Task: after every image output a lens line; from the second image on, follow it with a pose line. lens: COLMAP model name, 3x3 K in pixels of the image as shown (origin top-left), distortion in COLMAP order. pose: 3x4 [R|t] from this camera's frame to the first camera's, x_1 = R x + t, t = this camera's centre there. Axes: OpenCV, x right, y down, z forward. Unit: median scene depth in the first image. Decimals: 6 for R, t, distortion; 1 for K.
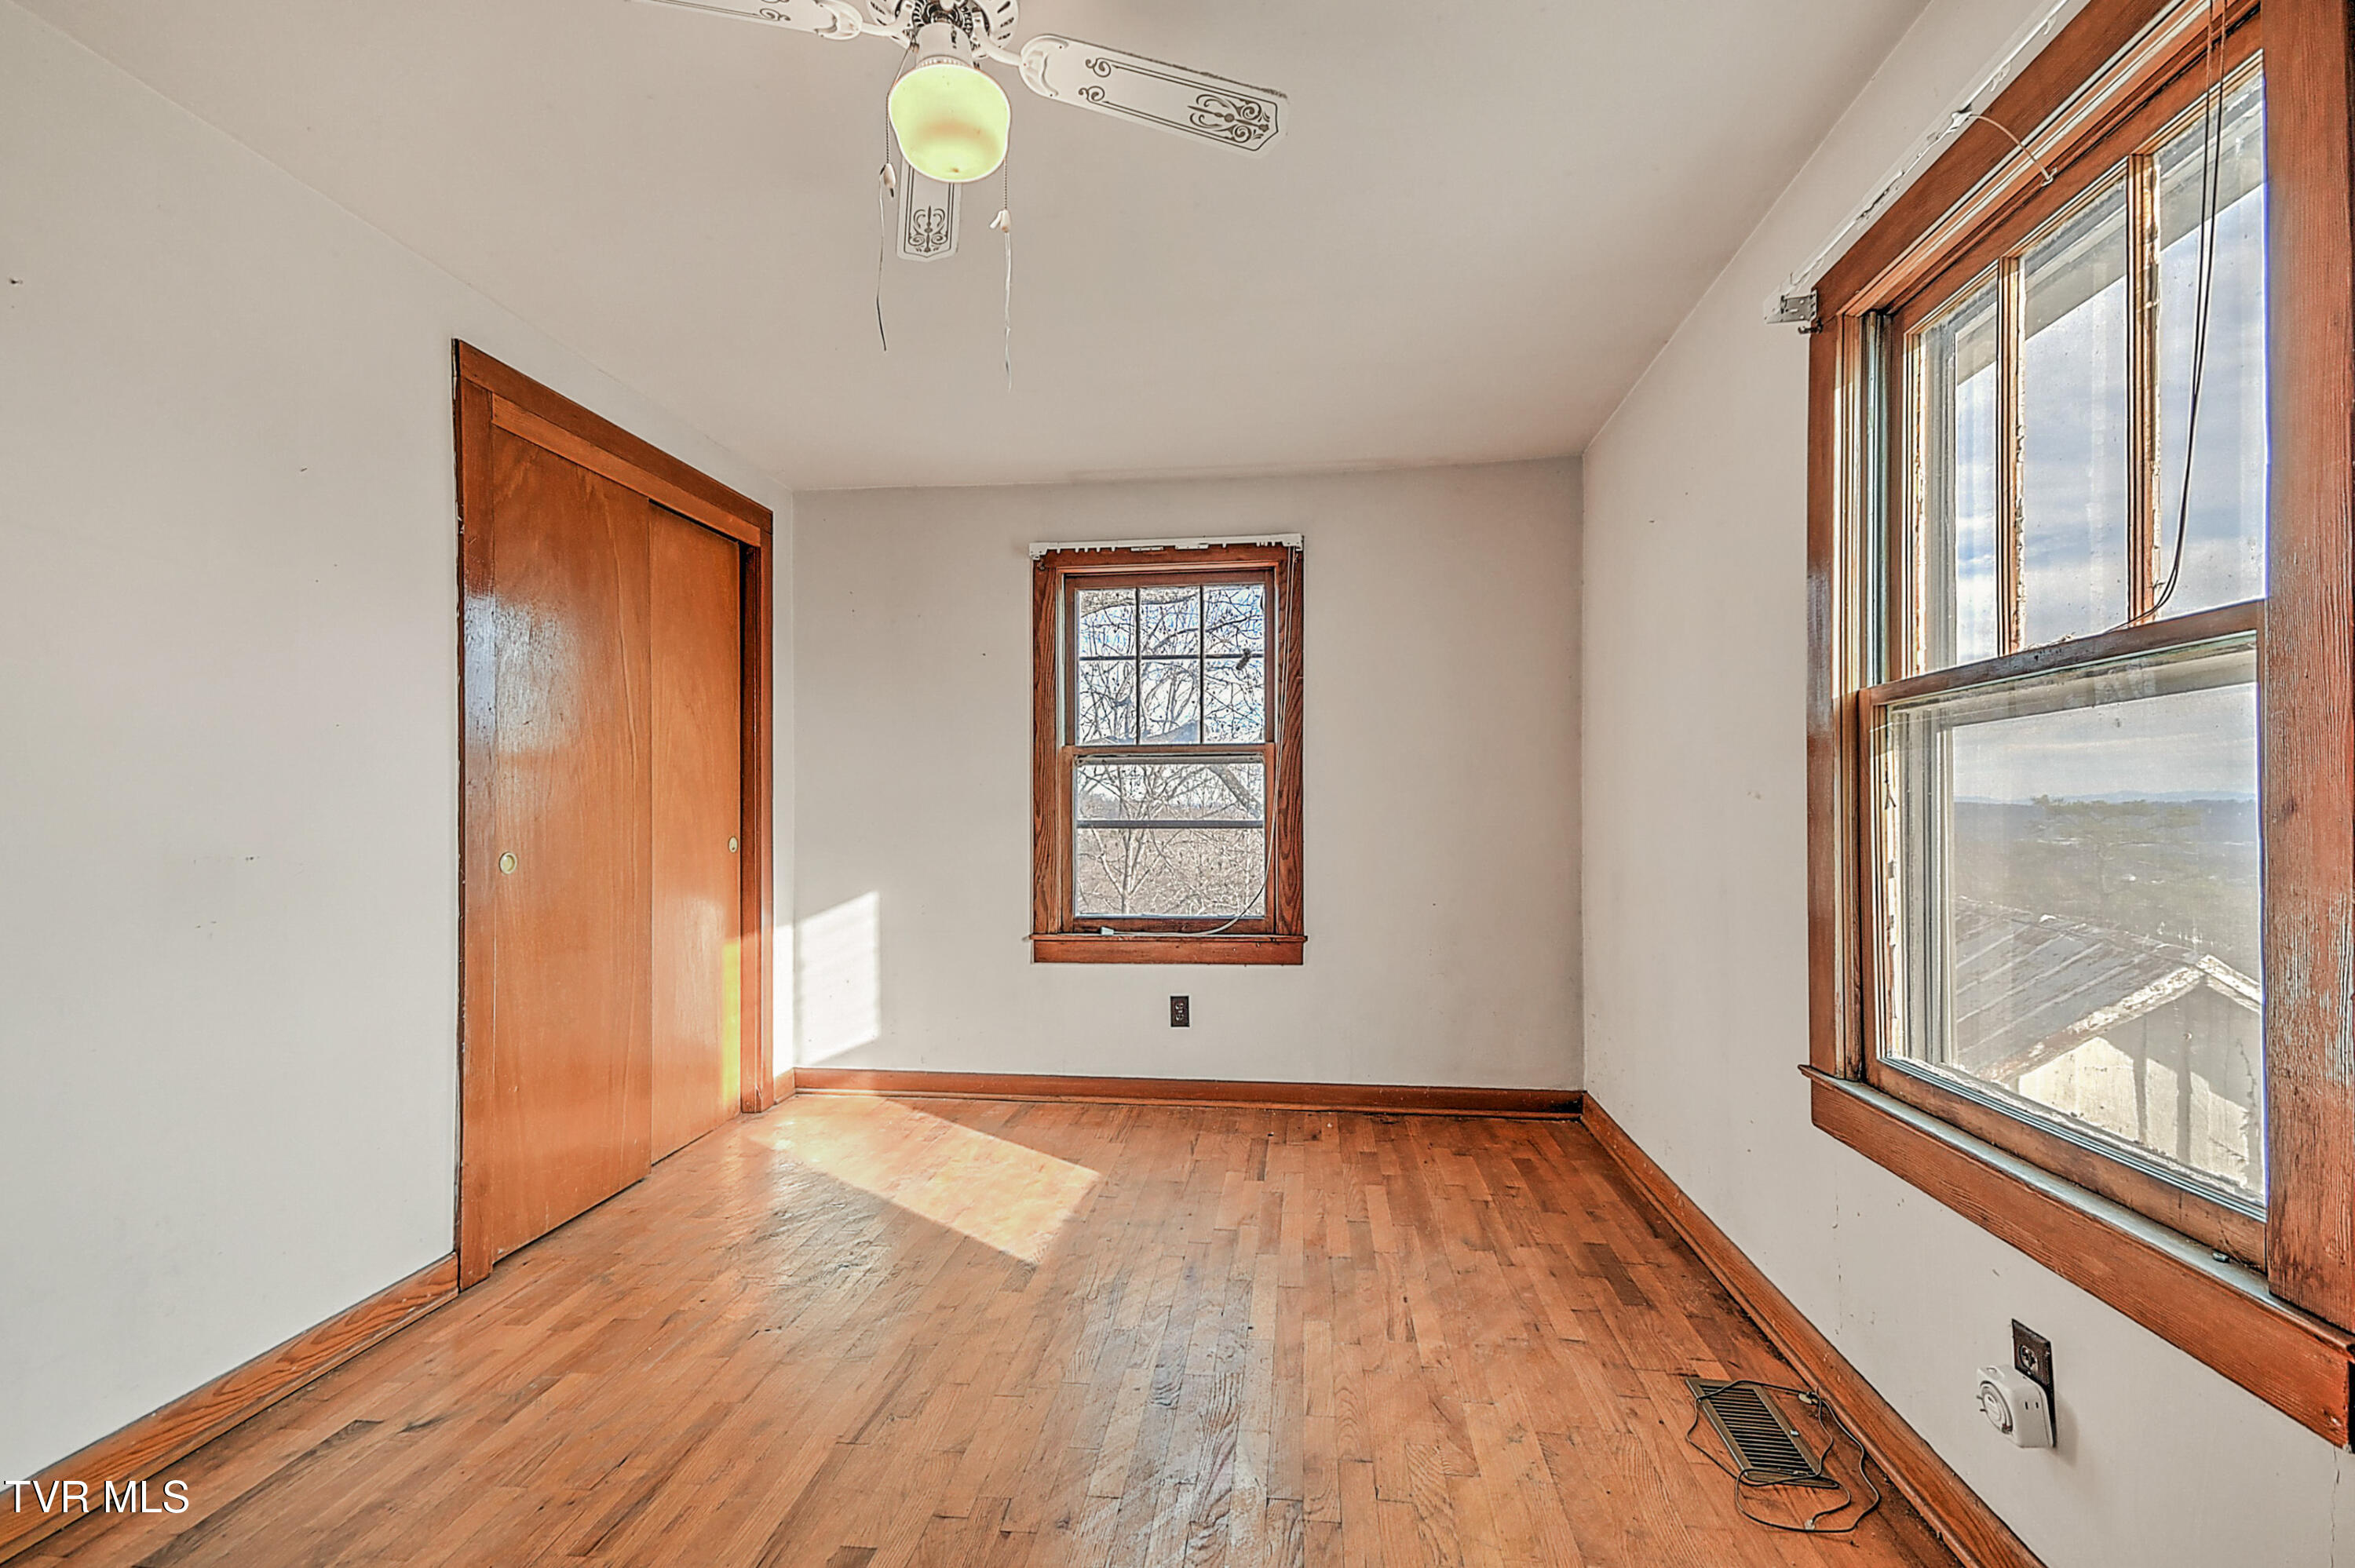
lens RADIAL K [[1025.3, 0, 1176.0], [0, 1025.3, 811.6], [0, 0, 1]] dist [0.030683, 0.000387]
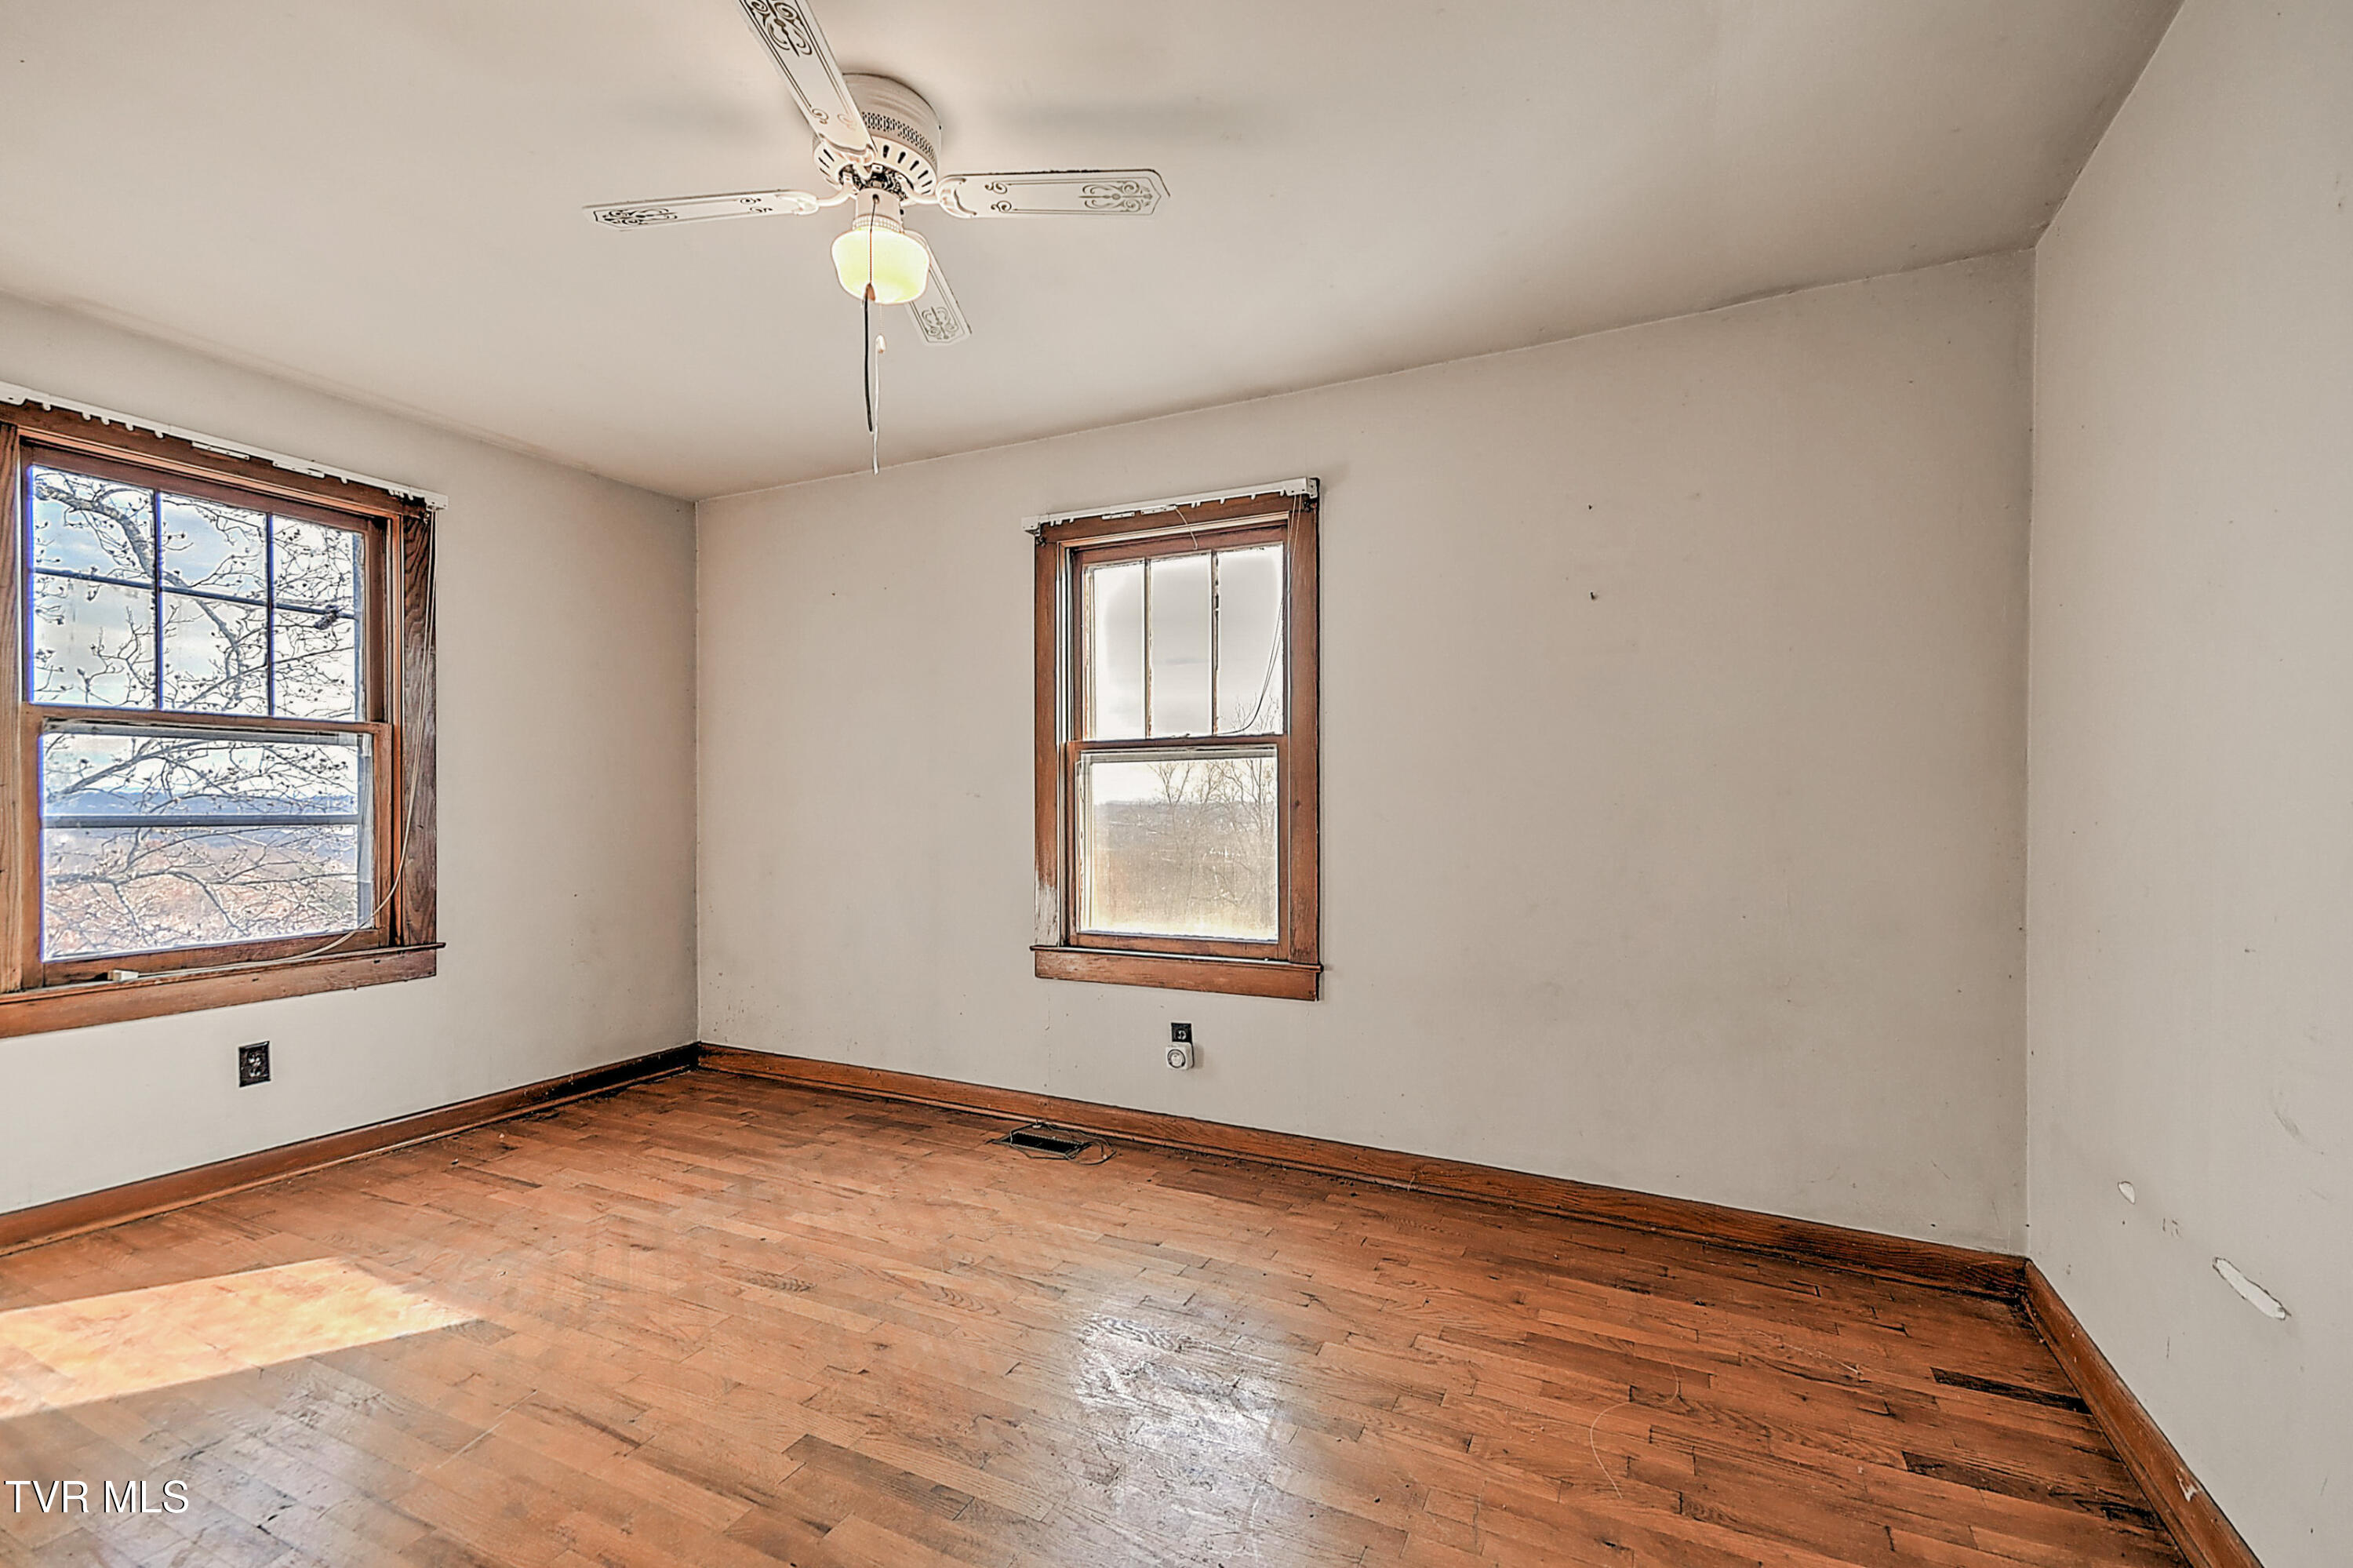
lens RADIAL K [[1028.2, 0, 1179.0], [0, 1028.2, 796.0], [0, 0, 1]] dist [0.031128, -0.000691]
pose [[0.320485, 0.011563, 0.947183, -0.591306], [-0.001350, 0.999930, -0.011750, 0.002965], [-0.947253, 0.002487, 0.320478, 0.106781]]
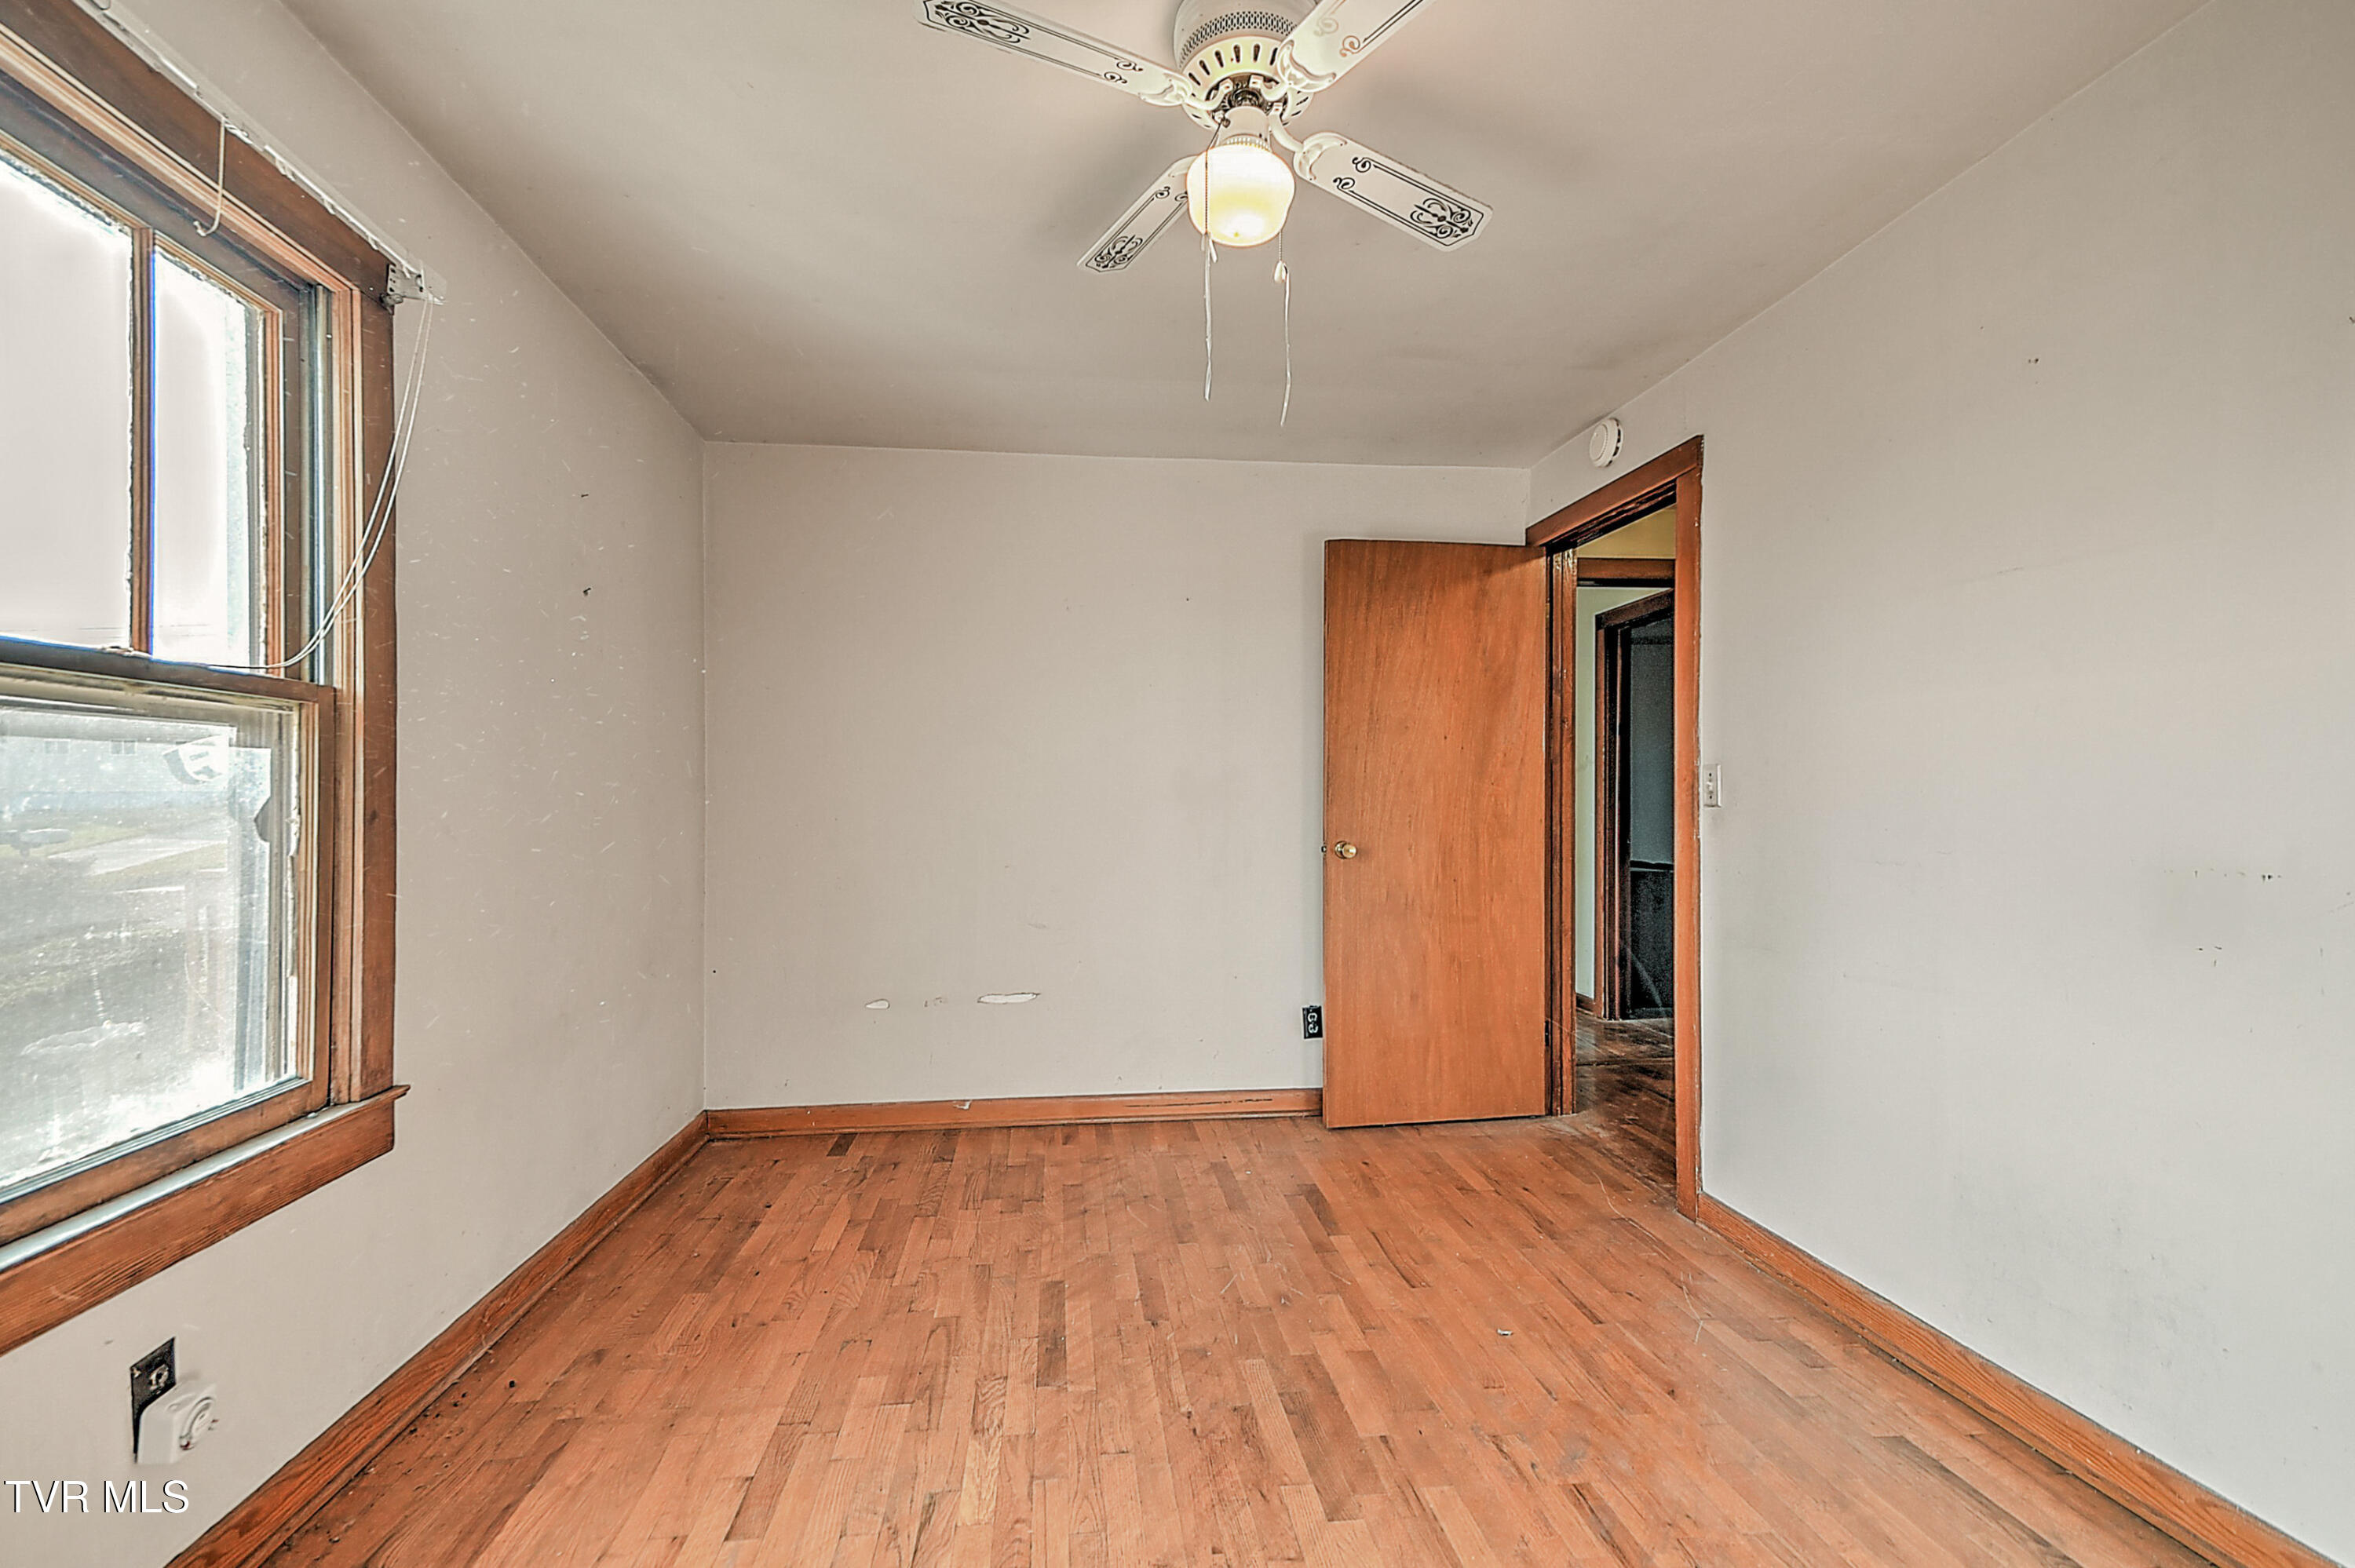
lens RADIAL K [[1028.9, 0, 1180.0], [0, 1028.9, 796.0], [0, 0, 1]] dist [0.031128, -0.000691]
pose [[-0.969078, 0.001888, -0.246749, 0.053243], [0.002761, 0.999991, -0.003192, -0.008578], [0.246741, -0.003774, -0.969074, 0.923584]]
